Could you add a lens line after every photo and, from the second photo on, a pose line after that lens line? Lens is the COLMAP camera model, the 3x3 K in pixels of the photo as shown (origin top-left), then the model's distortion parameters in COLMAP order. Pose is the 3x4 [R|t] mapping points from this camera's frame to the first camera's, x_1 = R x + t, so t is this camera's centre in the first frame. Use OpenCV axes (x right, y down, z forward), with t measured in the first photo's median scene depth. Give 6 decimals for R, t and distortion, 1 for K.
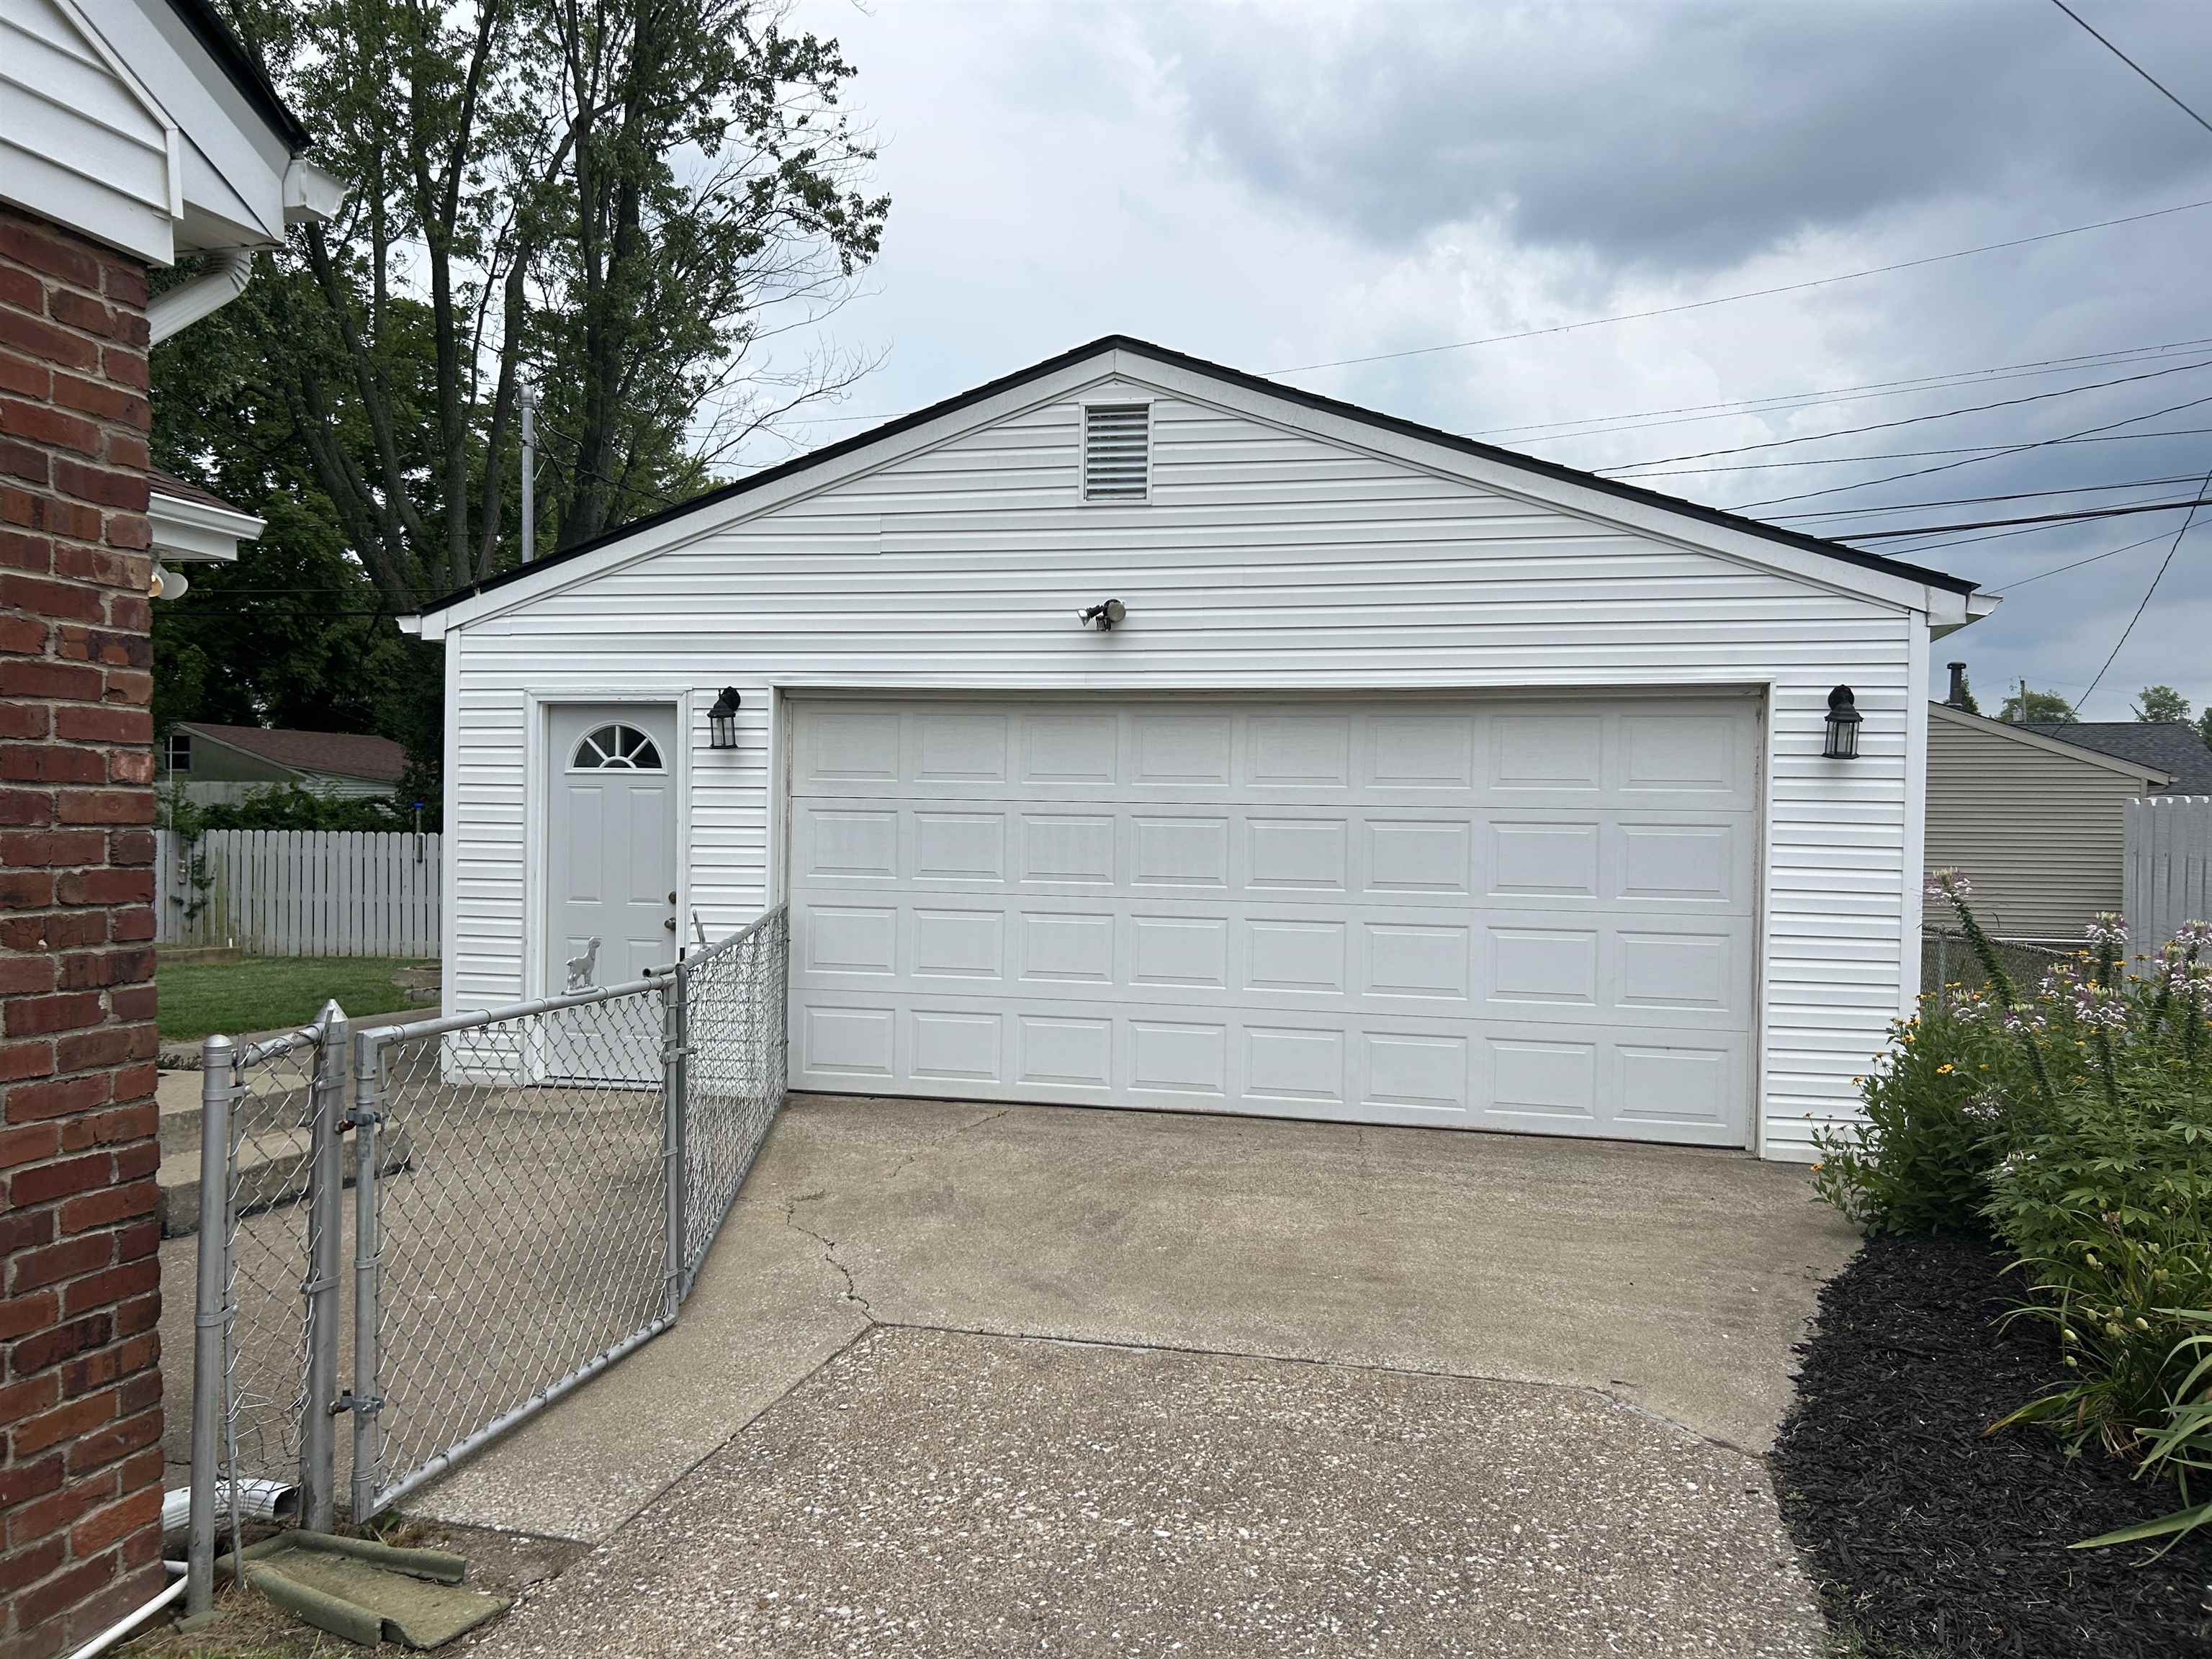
lens RADIAL K [[1668.4, 0, 1123.4], [0, 1668.4, 837.4], [0, 0, 1]] dist [0.043204, -0.040135]
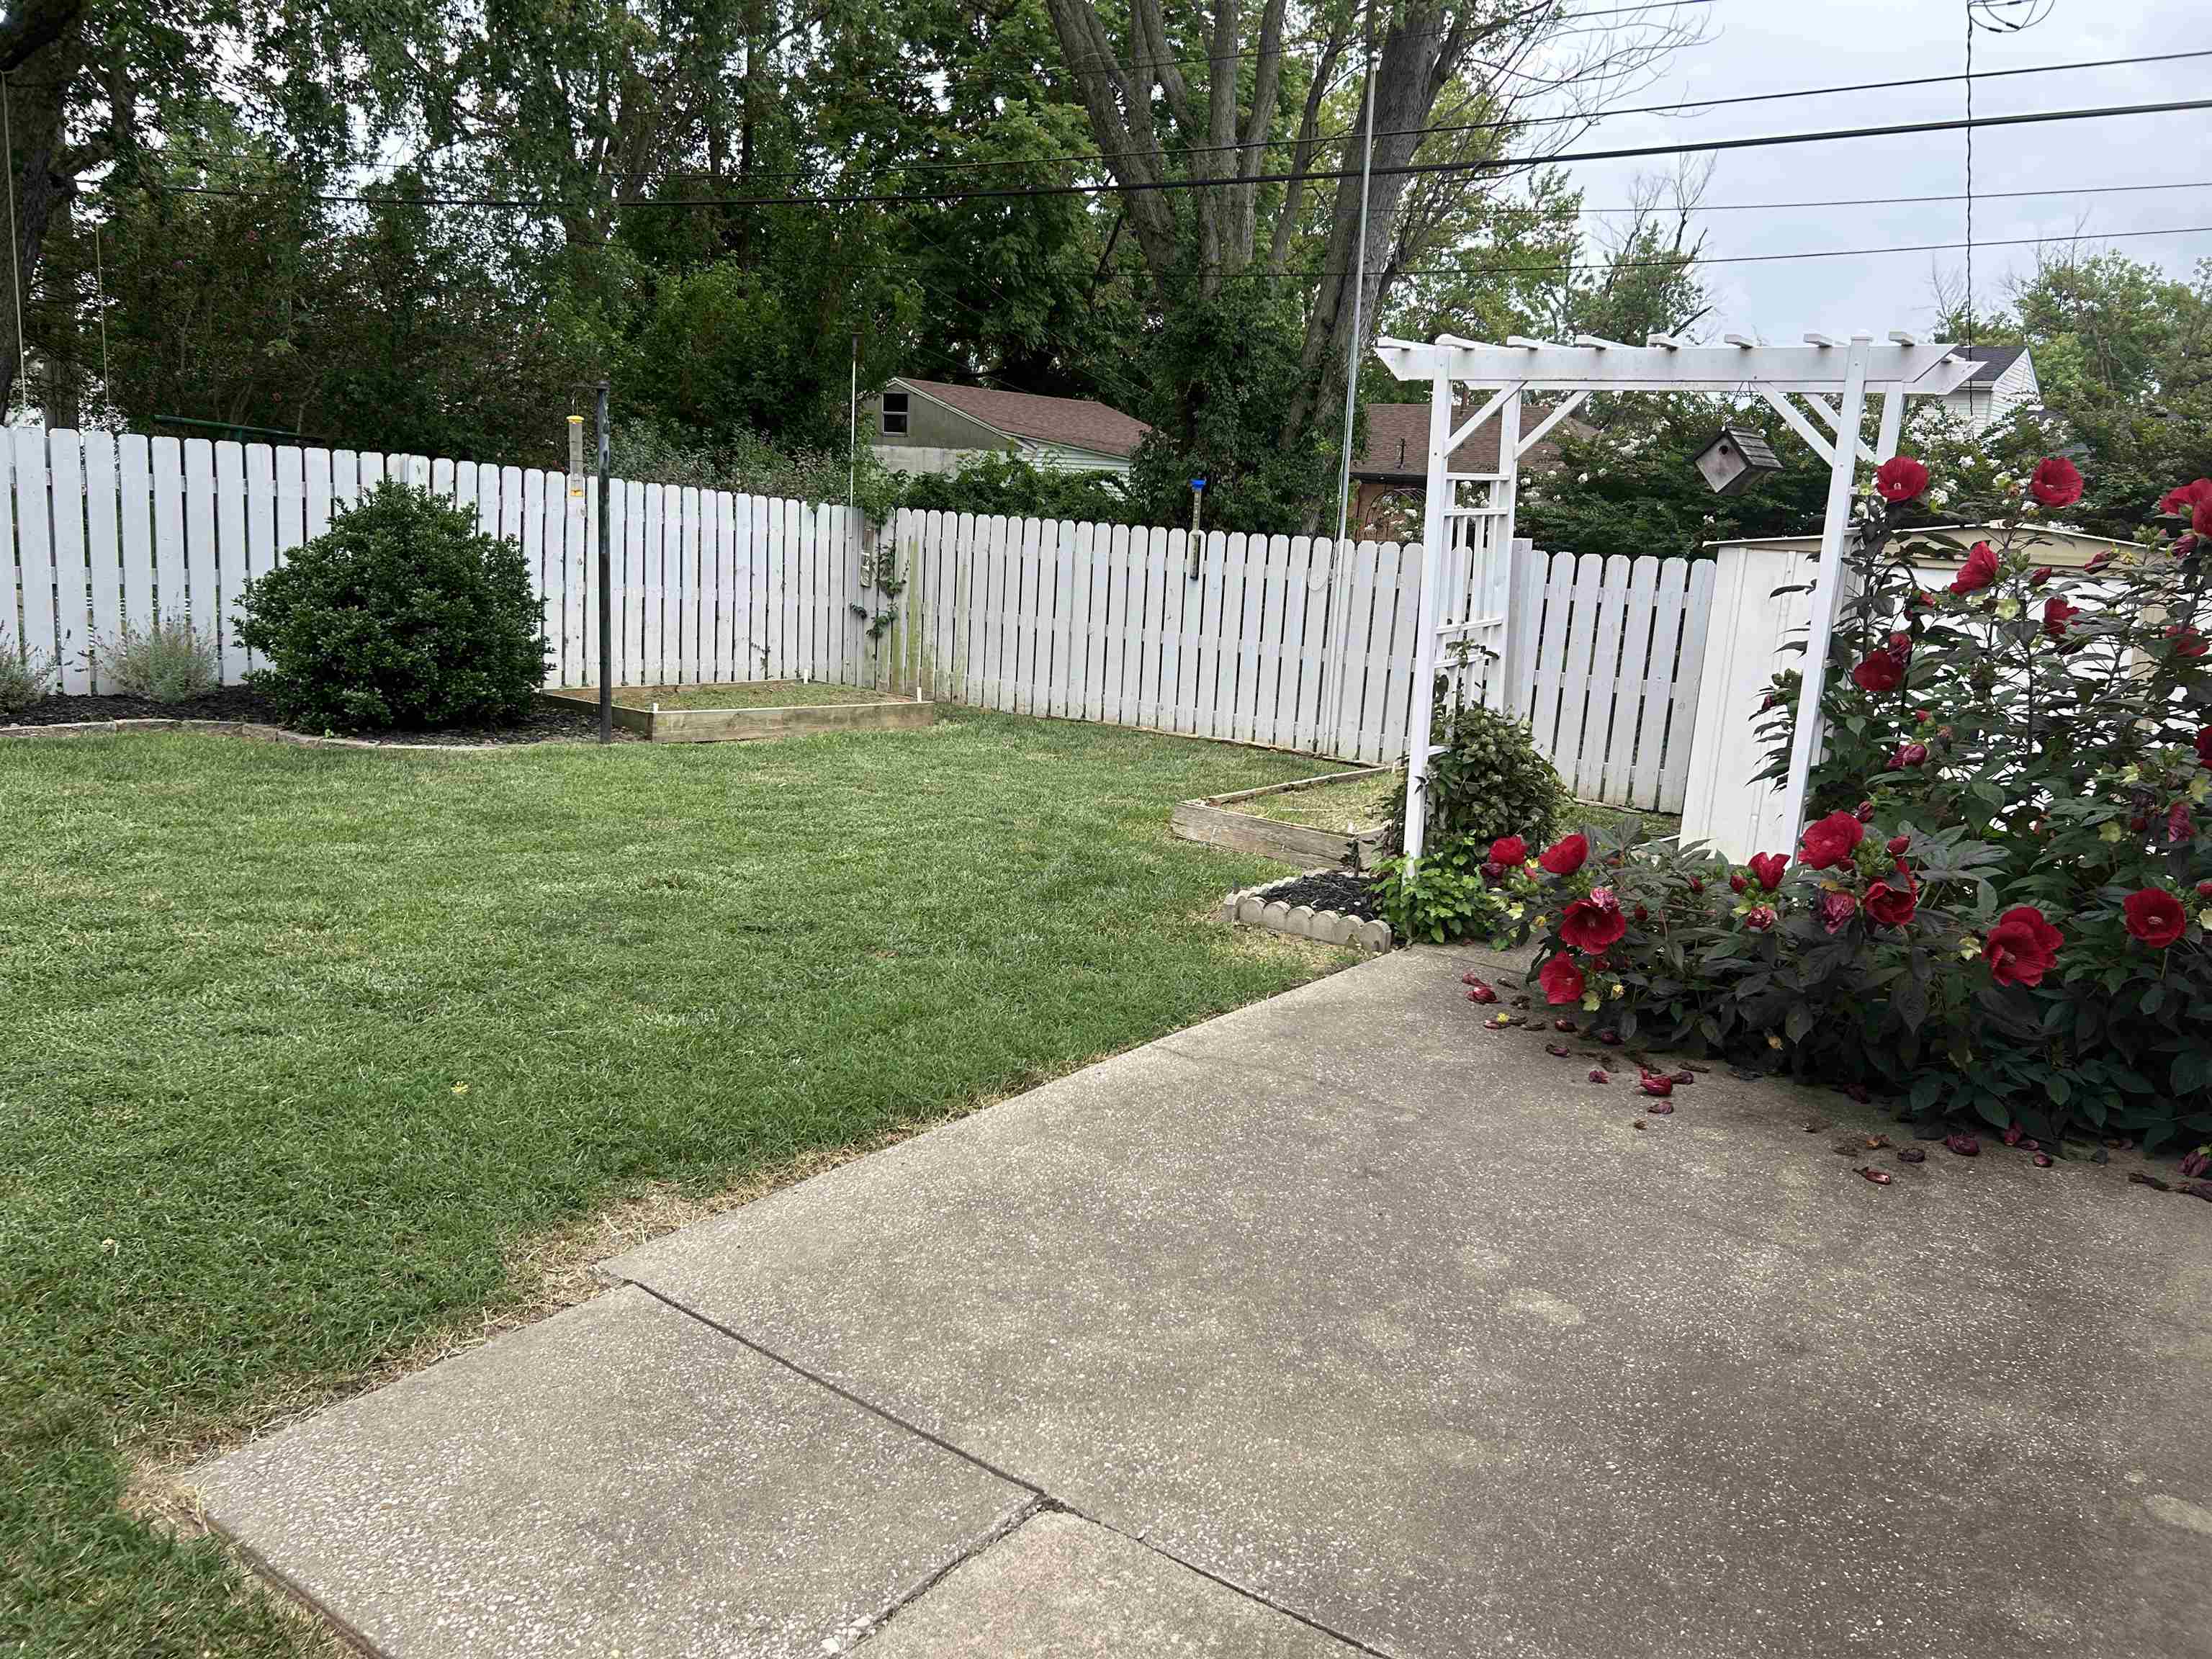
lens RADIAL K [[1668.4, 0, 1105.4], [0, 1668.4, 841.8], [0, 0, 1]] dist [0.043204, -0.040135]
pose [[0.920148, 0.120492, -0.372570, -0.148067], [-0.051044, 0.980270, 0.190961, -0.004279], [0.388229, -0.156695, 0.908144, 0.294788]]
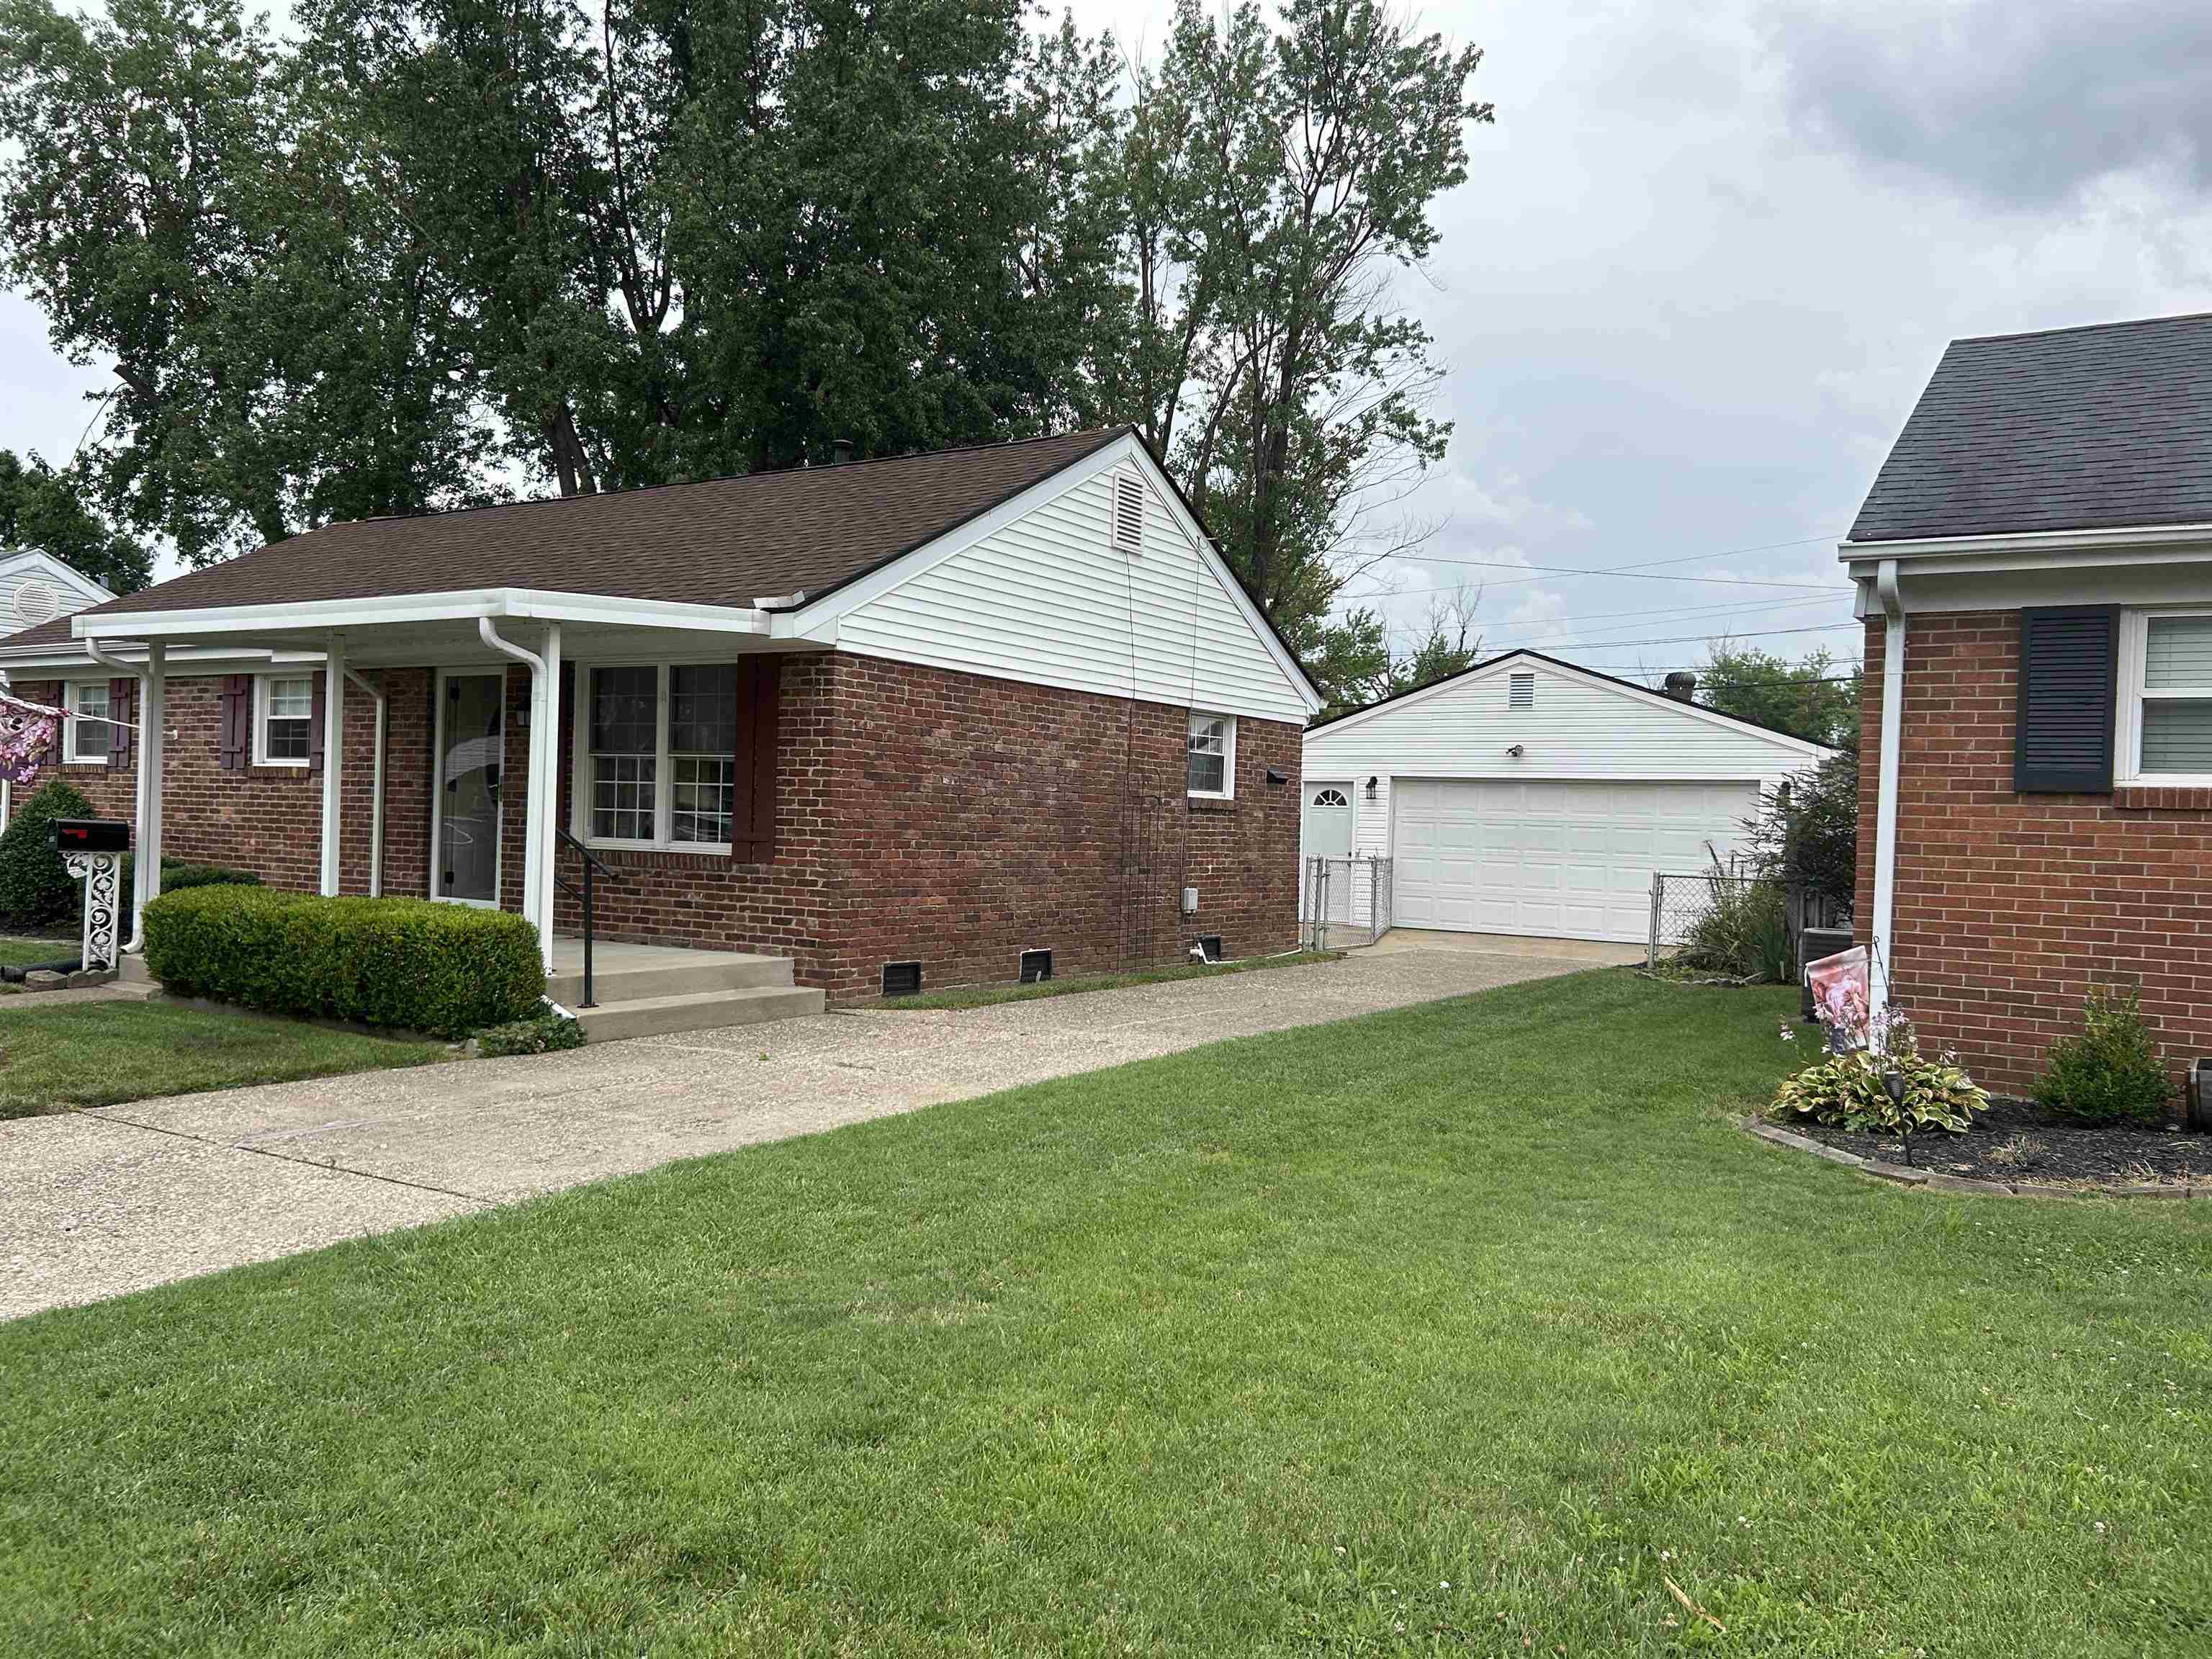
lens RADIAL K [[1668.4, 0, 1142.0], [0, 1668.4, 876.1], [0, 0, 1]] dist [0.043204, -0.040135]
pose [[0.948006, 0.018630, -0.317707, 0.081964], [-0.015207, 0.999797, 0.013251, 0.012356], [0.317890, -0.007731, 0.948096, -0.517566]]
